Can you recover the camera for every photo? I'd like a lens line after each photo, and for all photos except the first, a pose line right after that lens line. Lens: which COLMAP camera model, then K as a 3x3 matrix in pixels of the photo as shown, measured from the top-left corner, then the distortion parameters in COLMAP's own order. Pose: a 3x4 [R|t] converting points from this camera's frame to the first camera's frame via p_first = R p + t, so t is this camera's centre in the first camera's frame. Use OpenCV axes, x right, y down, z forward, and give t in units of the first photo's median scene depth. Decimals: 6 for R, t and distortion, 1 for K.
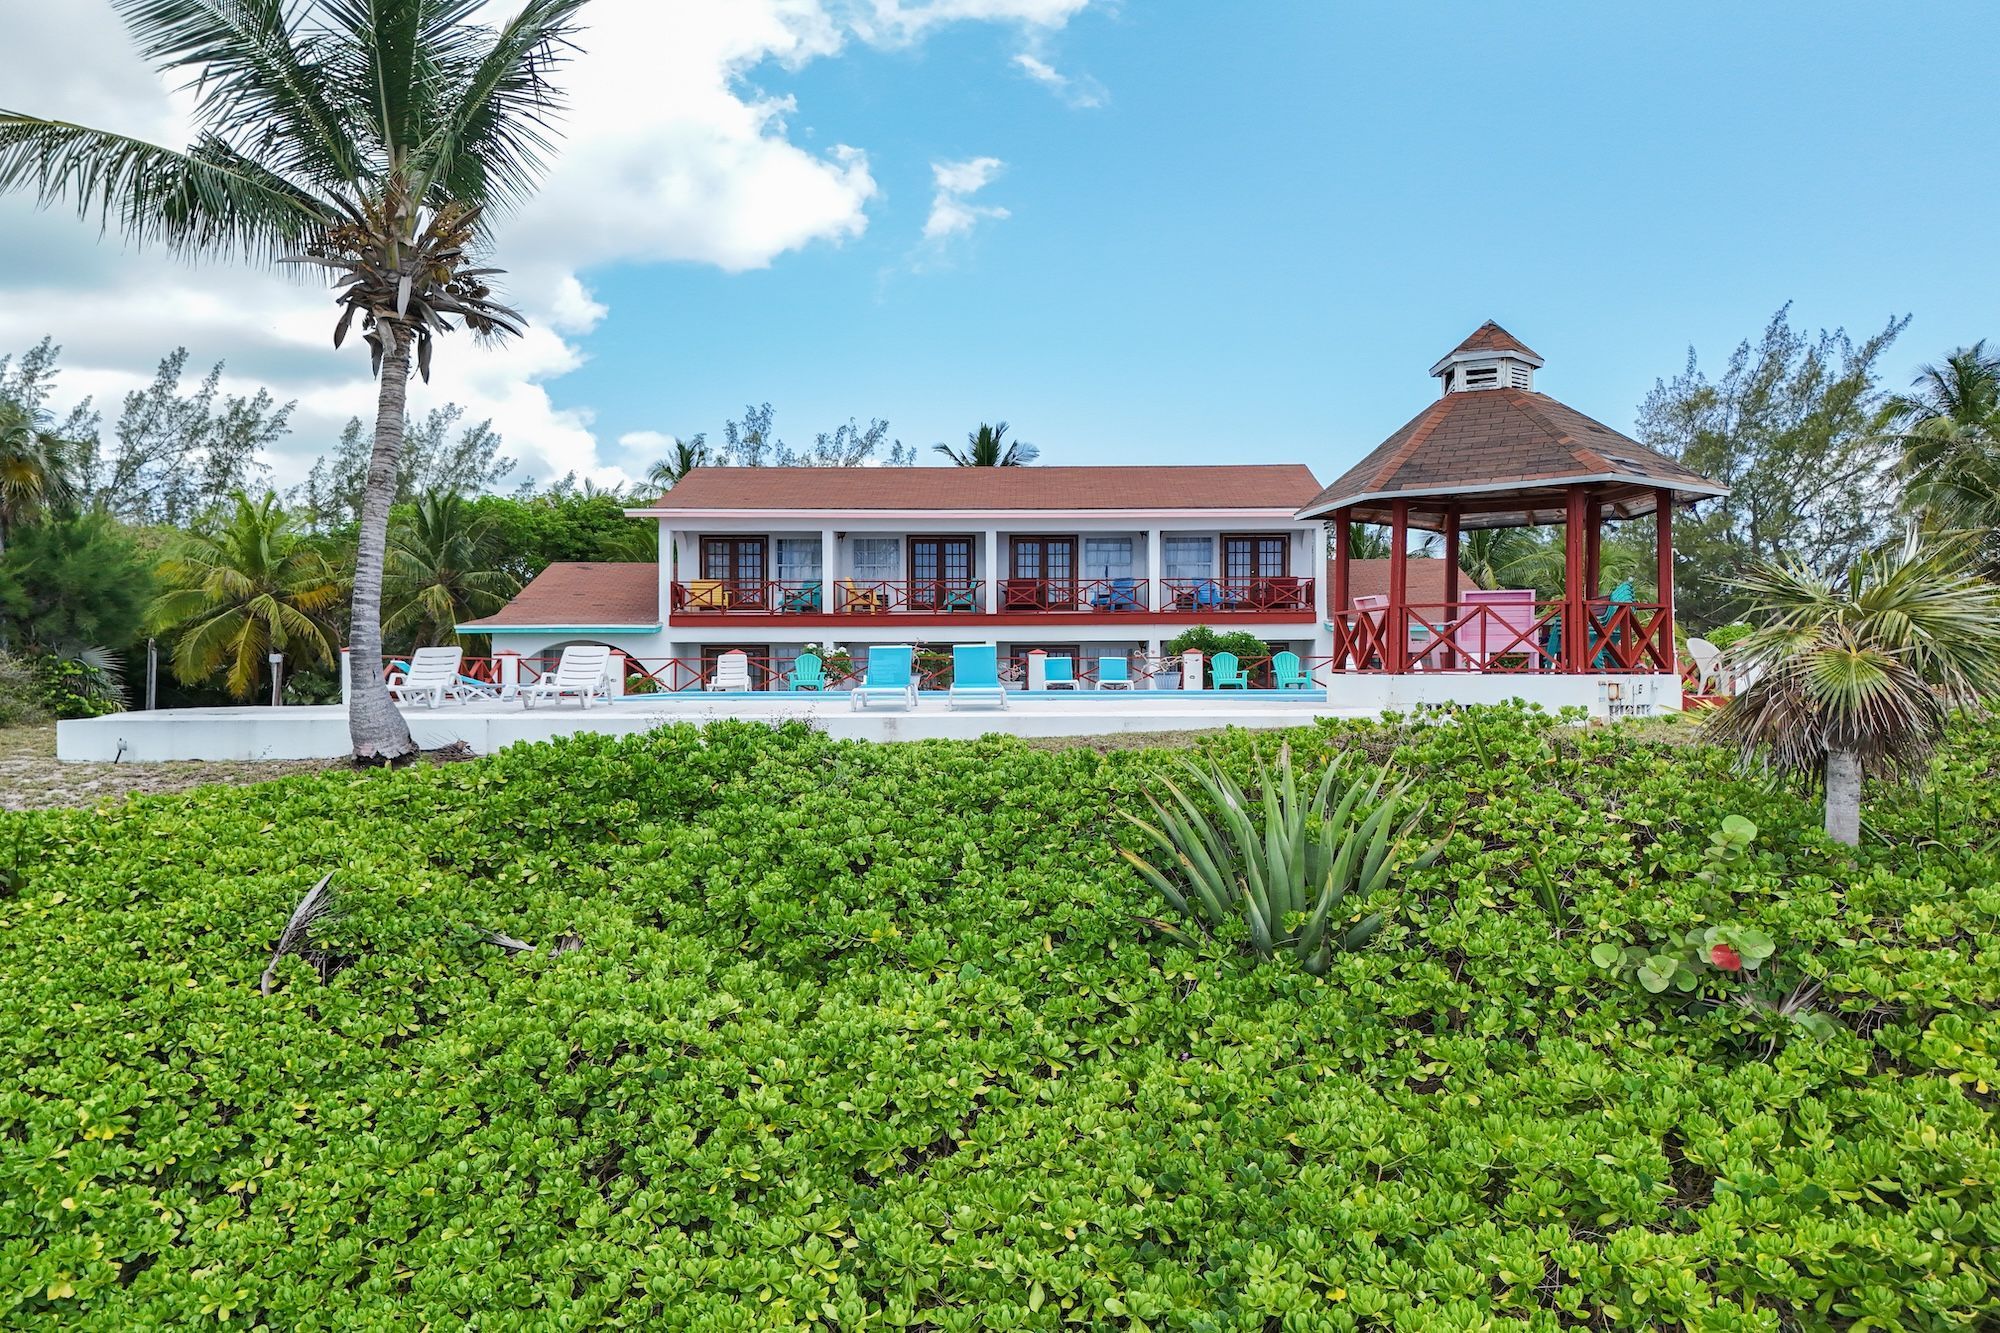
lens RADIAL K [[1377.9, 0, 939.7], [0, 1377.9, 677.6], [0, 0, 1]] dist [0.019052, -0.000242]
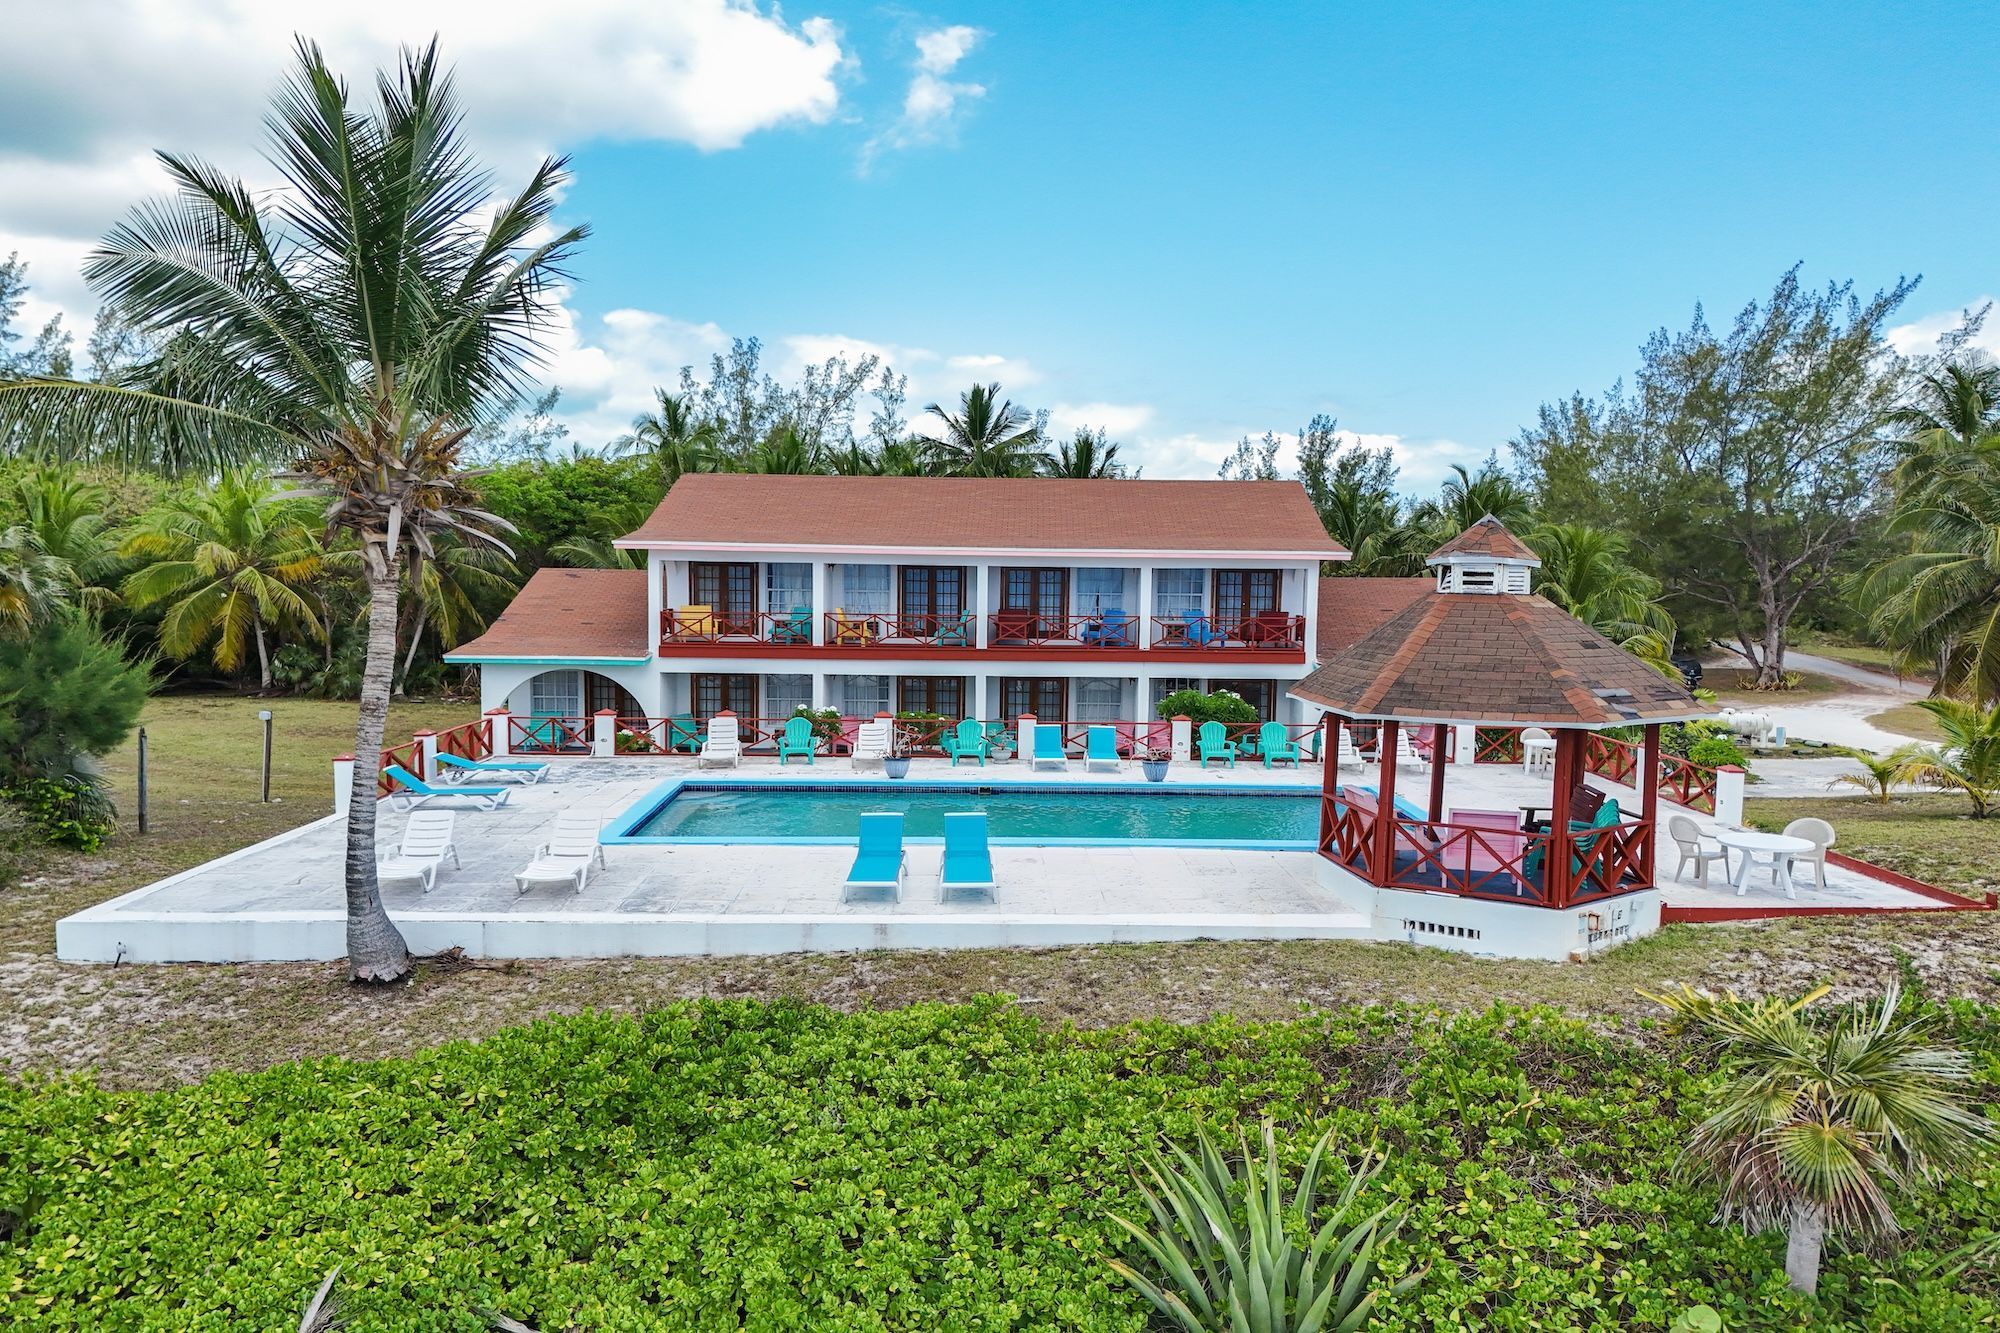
lens RADIAL K [[1371.8, 0, 937.6], [0, 1371.8, 703.6], [0, 0, 1]] dist [0.028792, -0.021835]
pose [[0.999902, 0.011298, 0.008297, -0.002143], [-0.012068, 0.994950, 0.099642, -0.105583], [-0.007130, -0.099732, 0.994989, 0.005147]]
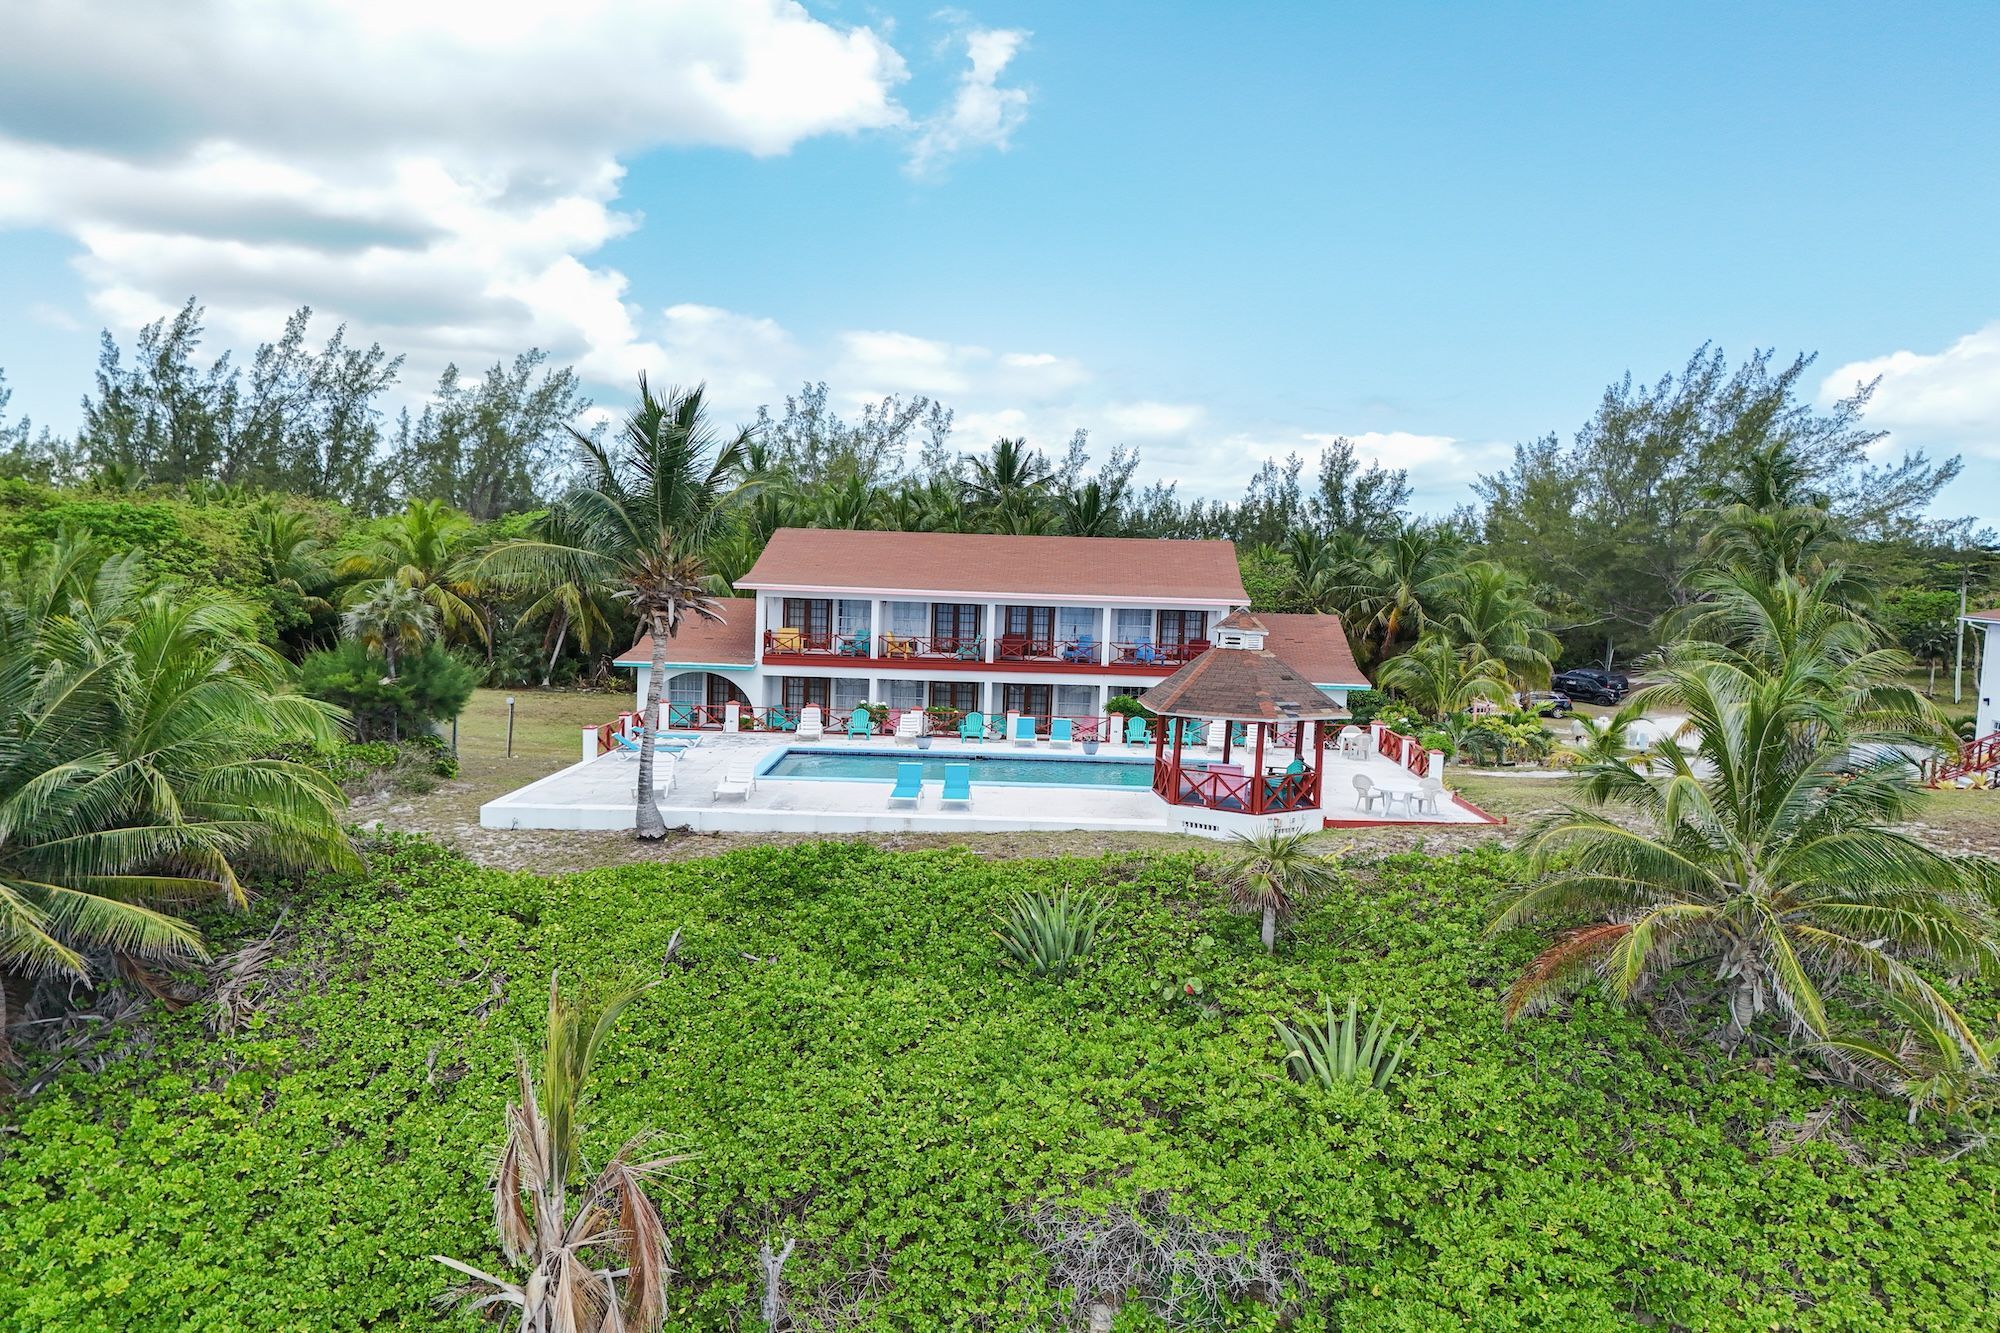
lens RADIAL K [[1374.7, 0, 943.0], [0, 1374.7, 645.5], [0, 0, 1]] dist [0.033849, -0.026288]
pose [[0.999241, 0.030284, -0.024495, 0.024075], [-0.028715, 0.997661, 0.062034, -0.150078], [0.026317, -0.061283, 0.997773, -0.405979]]
